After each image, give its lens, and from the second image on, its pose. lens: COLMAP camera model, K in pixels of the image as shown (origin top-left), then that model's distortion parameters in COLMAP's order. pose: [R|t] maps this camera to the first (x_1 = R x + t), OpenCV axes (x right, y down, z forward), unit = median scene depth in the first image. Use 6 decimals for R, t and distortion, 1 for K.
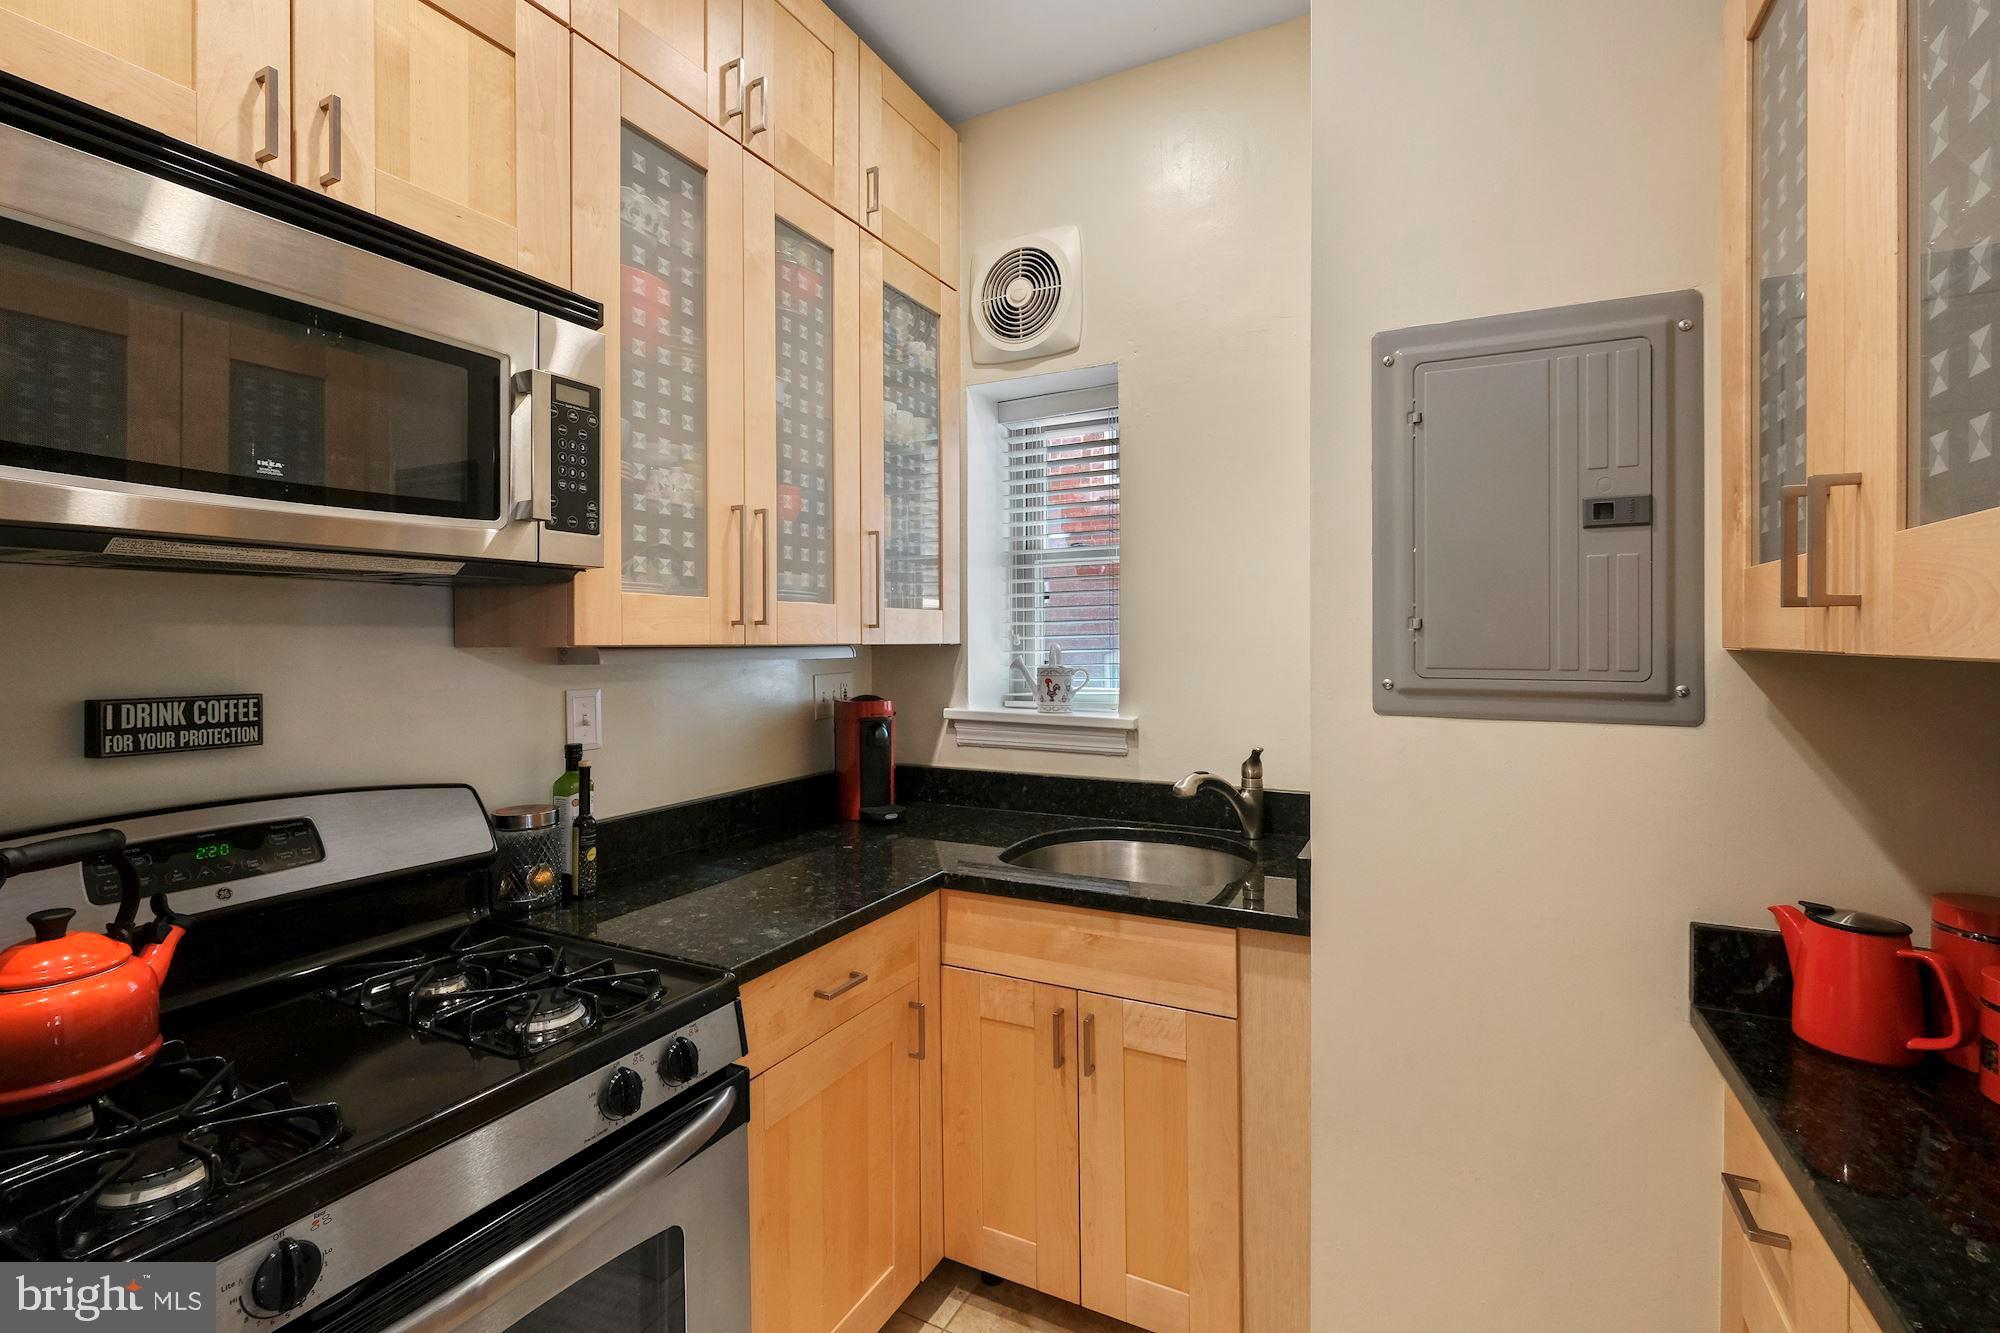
lens RADIAL K [[884.0, 0, 1009.9], [0, 884.0, 644.5], [0, 0, 1]] dist [-0.002922, 0.000209]
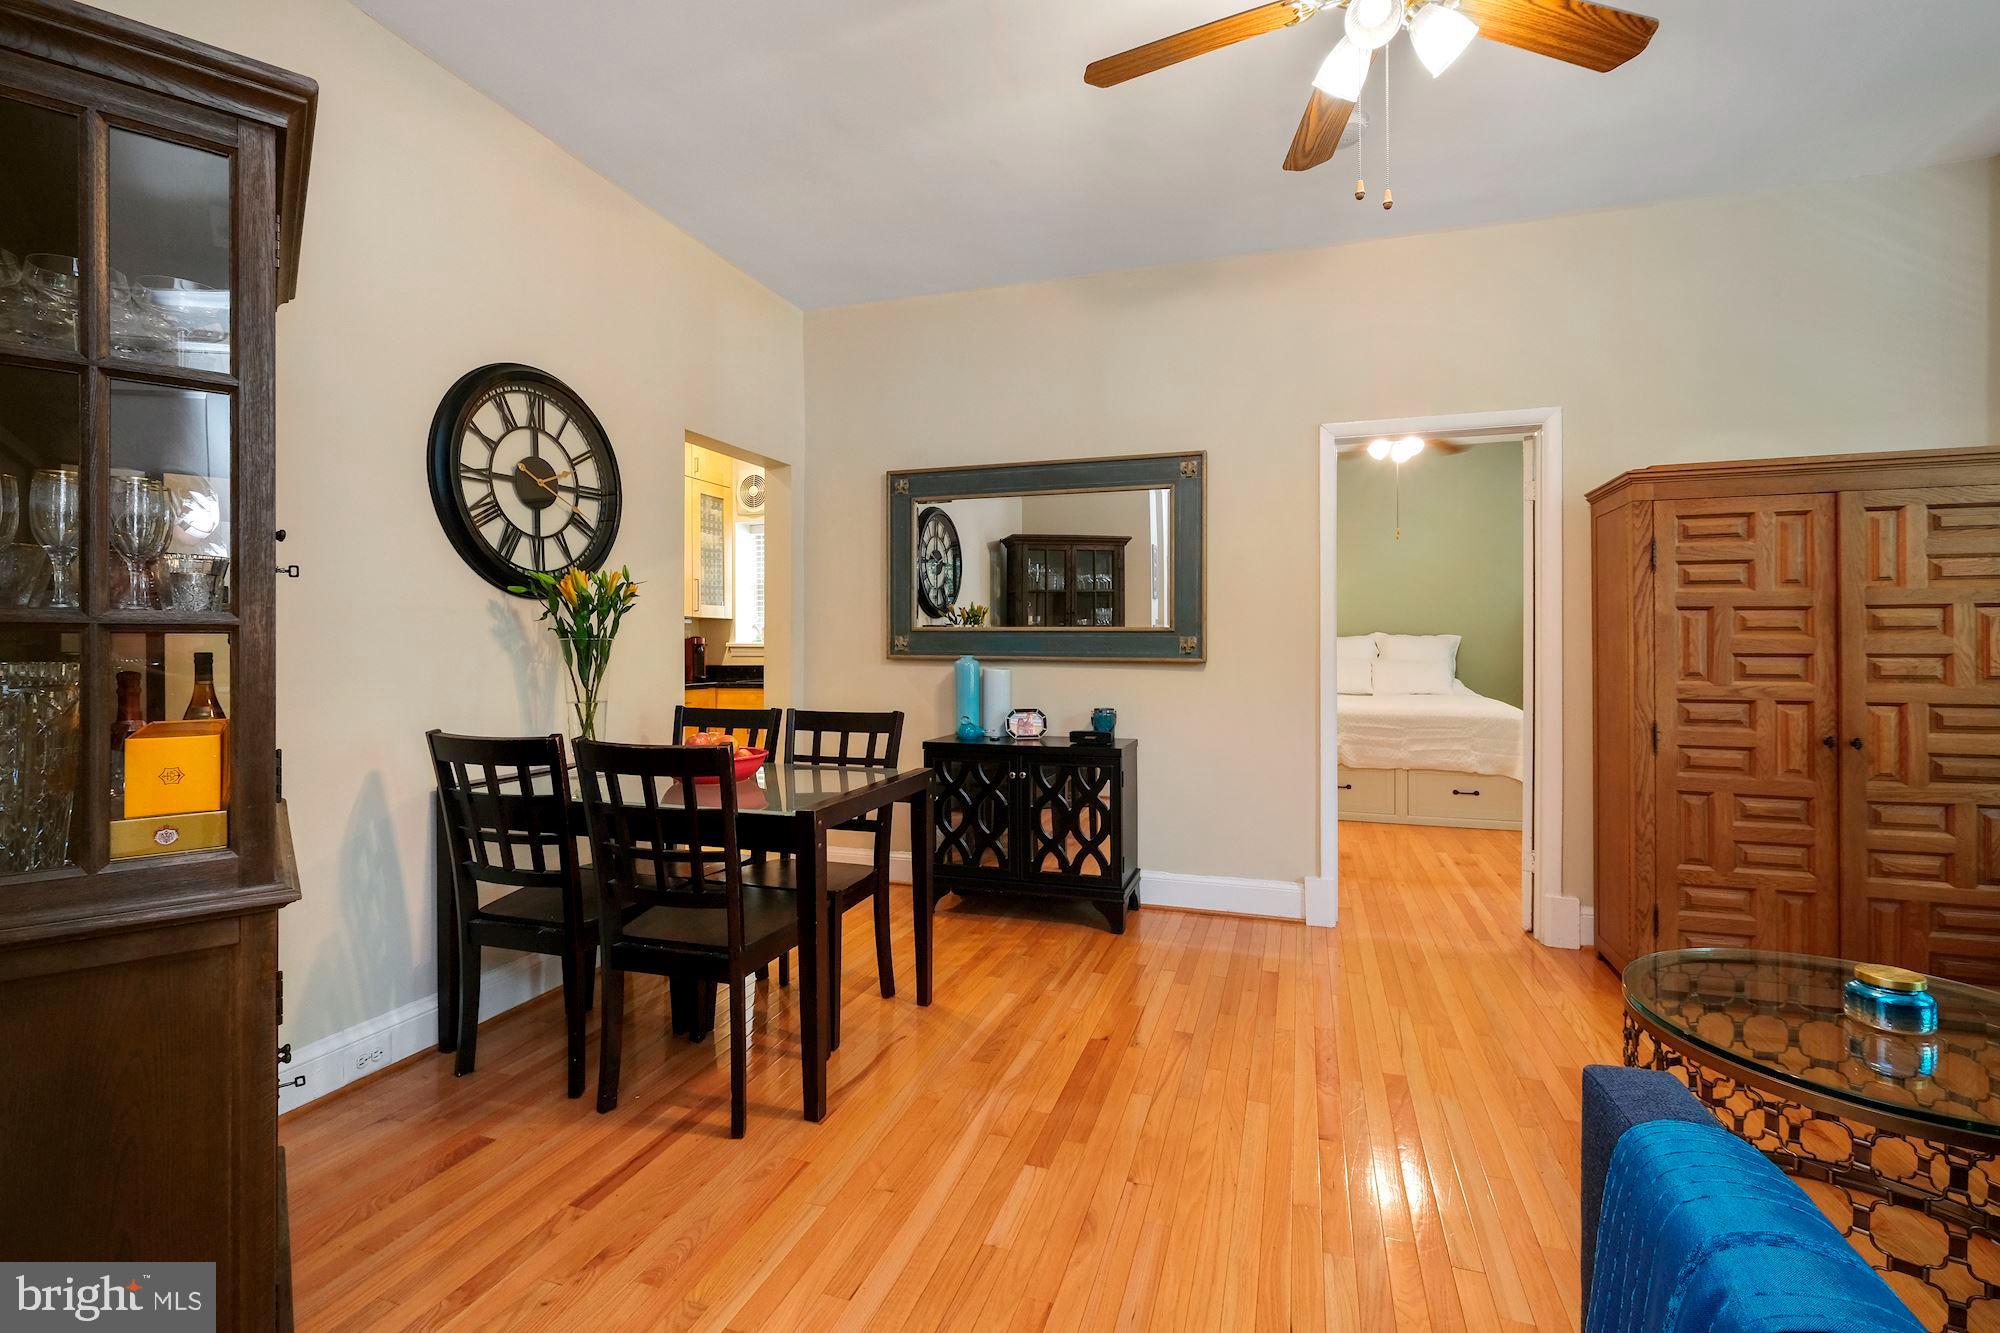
lens RADIAL K [[885.8, 0, 999.0], [0, 885.8, 639.2], [0, 0, 1]] dist [-0.001936, -0.000021]
pose [[0.989333, 0.000170, 0.145668, 0.546304], [0.001589, 0.999927, -0.011957, 0.146668], [-0.145660, 0.012060, 0.989261, -2.743287]]
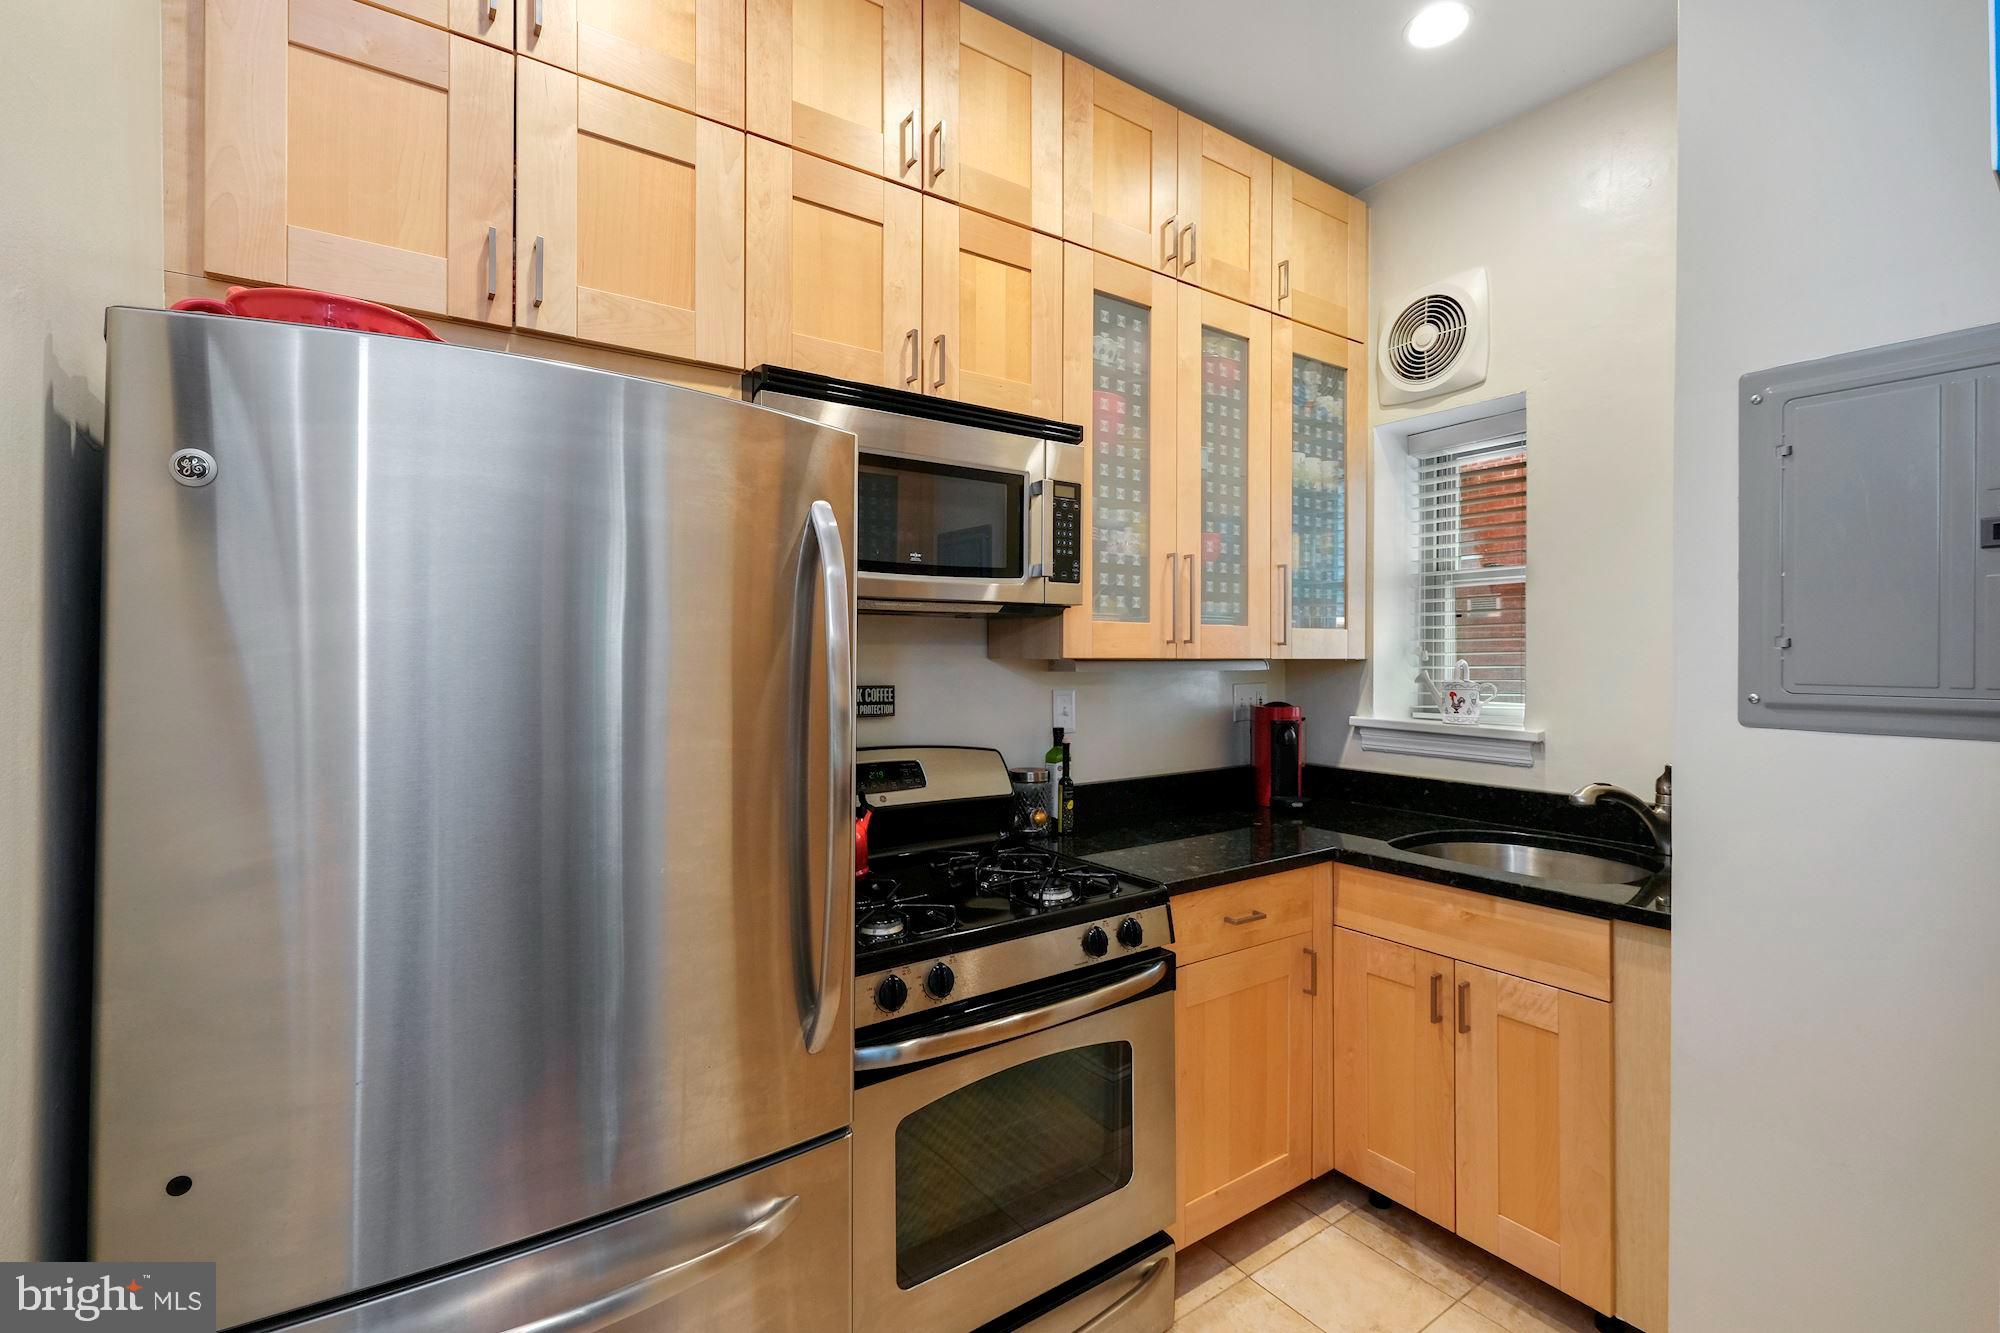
lens RADIAL K [[875.2, 0, 1008.2], [0, 875.2, 657.3], [0, 0, 1]] dist [-0.000869, 0.000233]
pose [[0.884019, 0.005780, -0.467416, 0.095232], [-0.006788, 0.999977, -0.000472, 0.001108], [0.467402, 0.003590, 0.884037, -0.292001]]
